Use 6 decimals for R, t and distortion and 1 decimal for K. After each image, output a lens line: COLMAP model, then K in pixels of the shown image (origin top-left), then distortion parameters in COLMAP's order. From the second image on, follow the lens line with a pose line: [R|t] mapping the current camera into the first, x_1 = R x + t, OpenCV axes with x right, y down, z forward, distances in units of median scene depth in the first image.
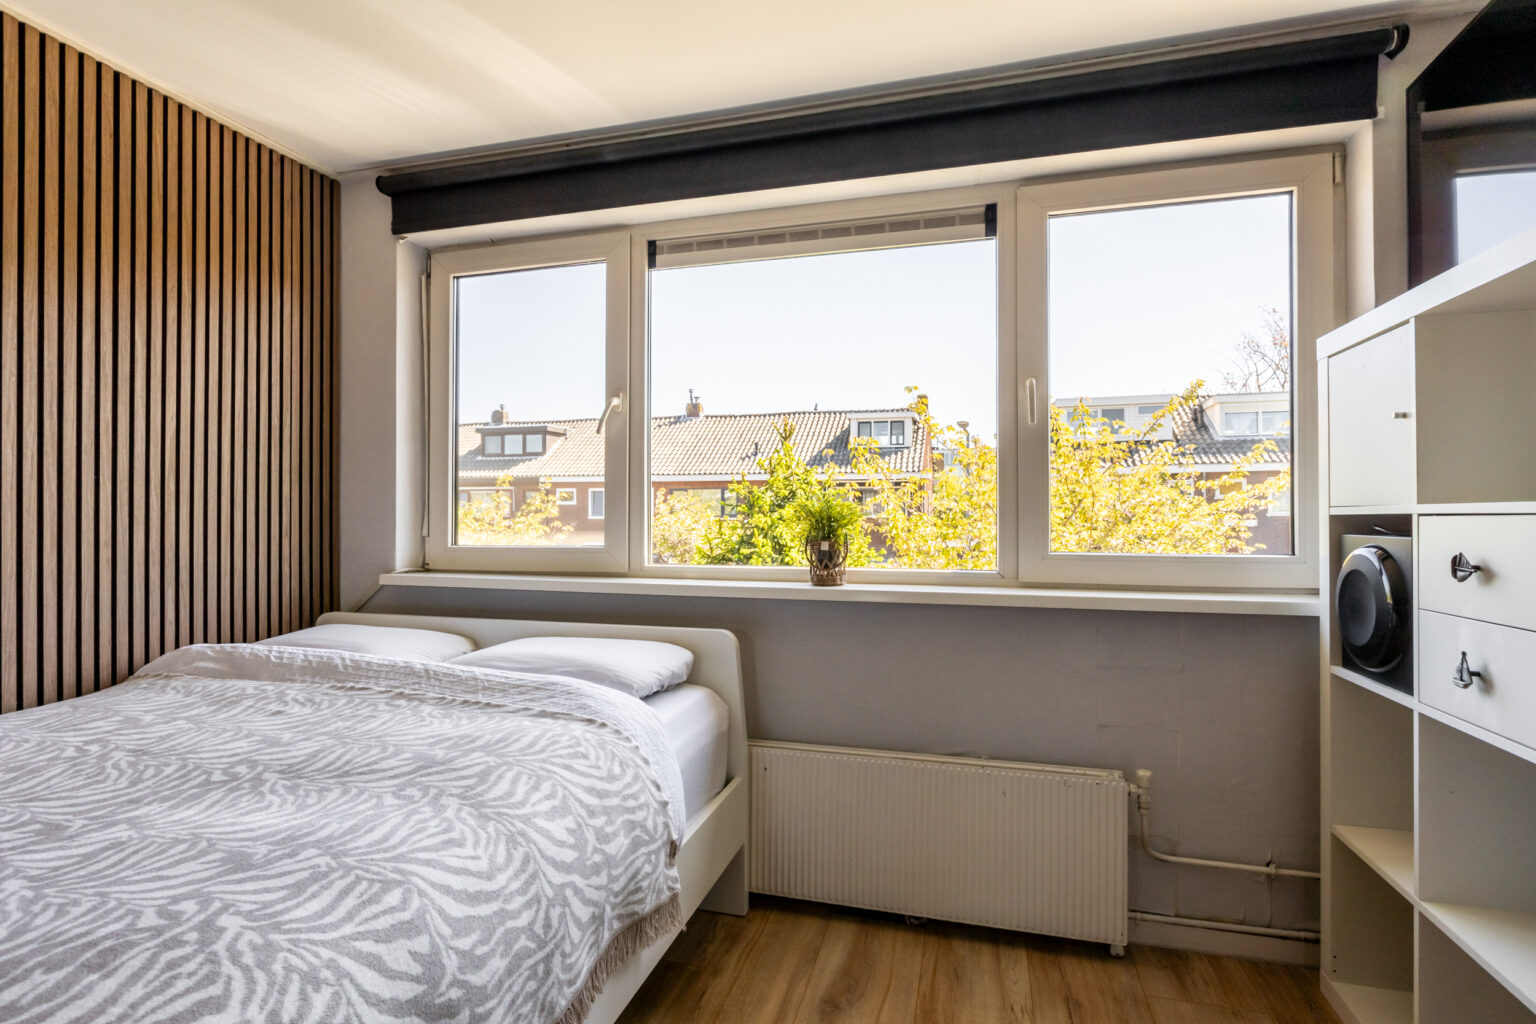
lens RADIAL K [[761.8, 0, 751.0], [0, 761.8, 510.4], [0, 0, 1]] dist [-0.006742, 0.000117]
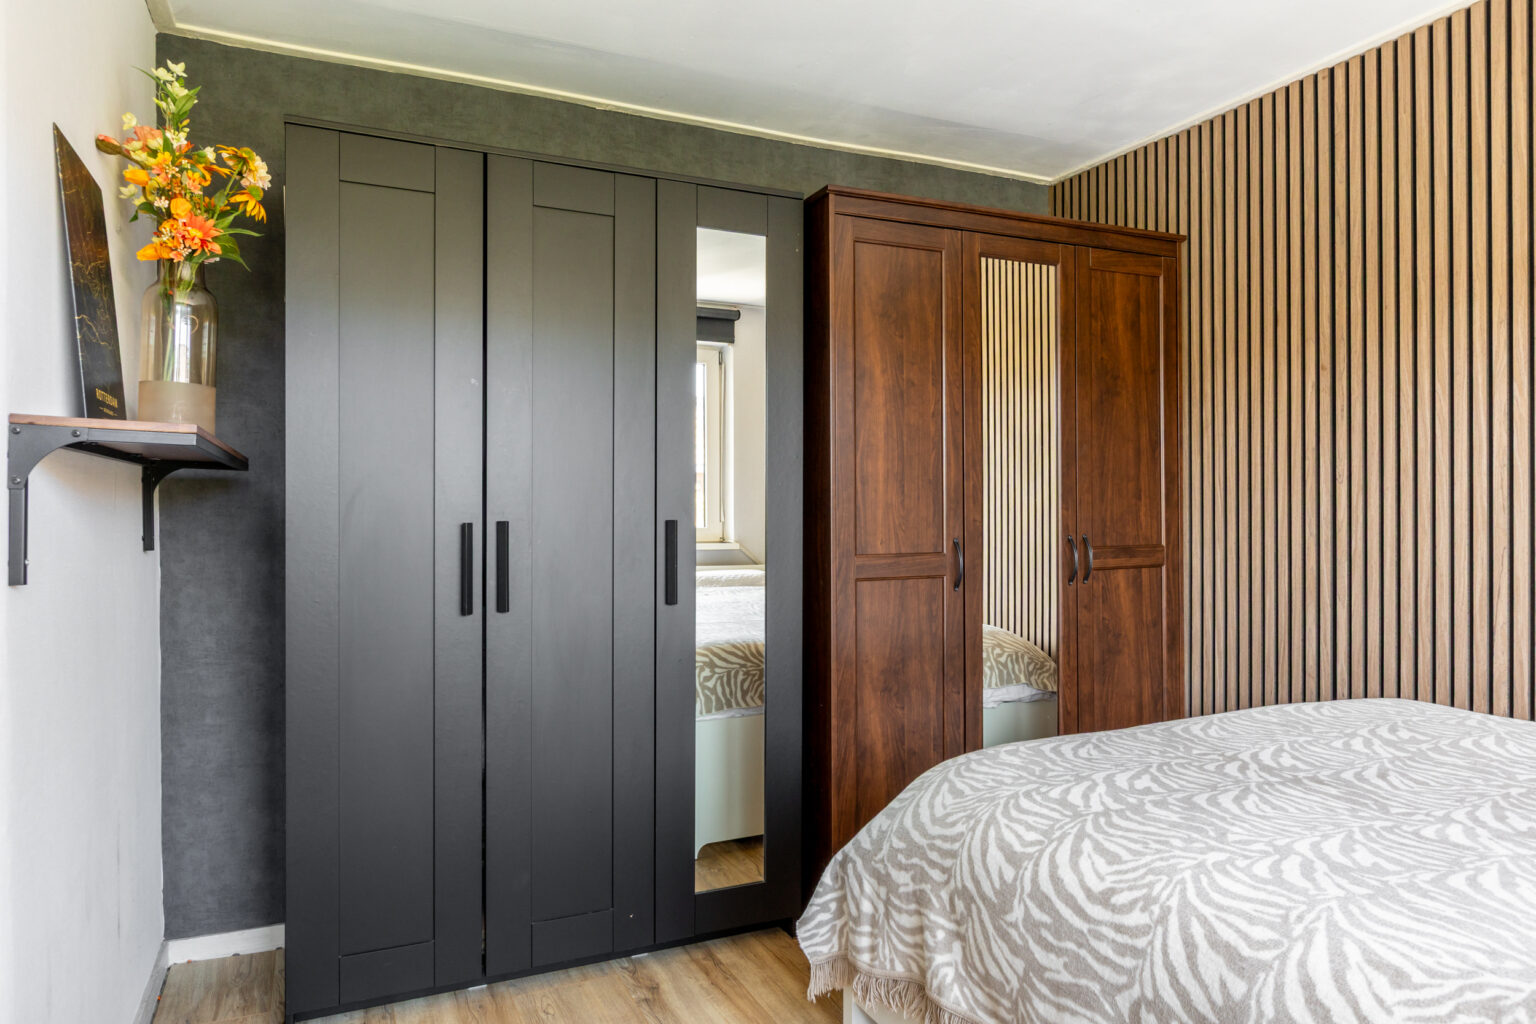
lens RADIAL K [[934.1, 0, 772.0], [0, 934.1, 518.8], [0, 0, 1]] dist [0.002820, -0.001107]
pose [[-0.737923, 0.007735, -0.674840, 0.539815], [0.001972, 0.999955, 0.009305, -0.000107], [0.674882, 0.005536, -0.737905, 1.073659]]
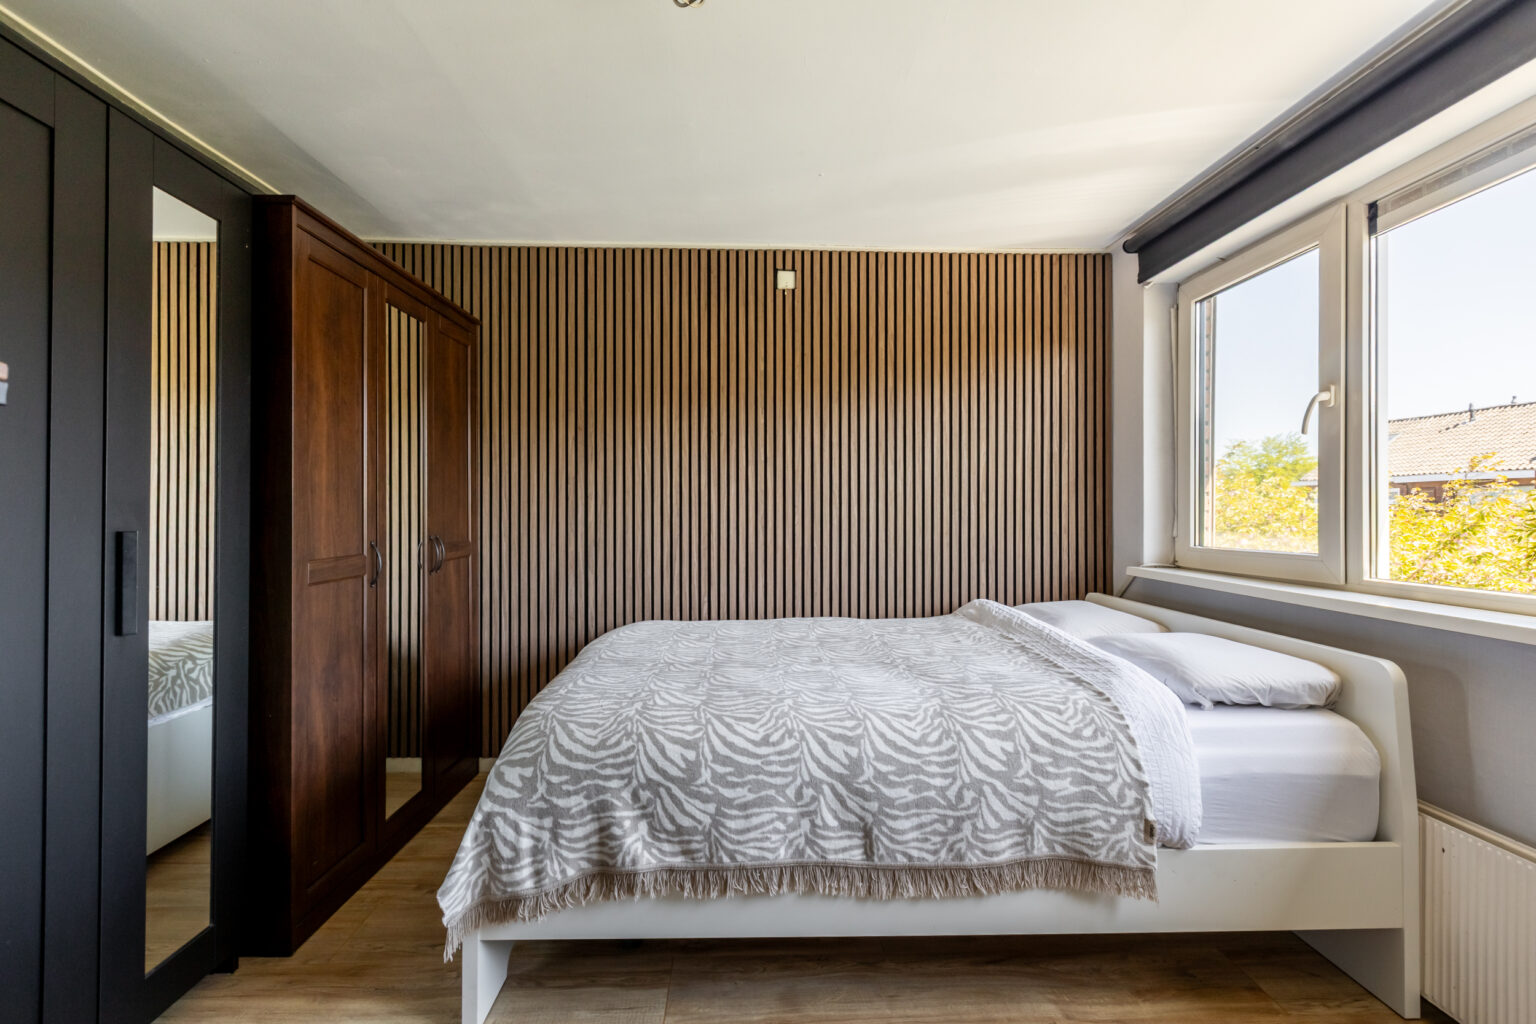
lens RADIAL K [[691.9, 0, 751.9], [0, 691.9, 508.2], [0, 0, 1]] dist [0.007849, -0.000215]
pose [[0.302088, -0.003674, -0.953273, 0.822760], [0.001290, 0.999993, -0.003445, -0.013754], [0.953279, -0.000189, 0.302091, 0.187220]]
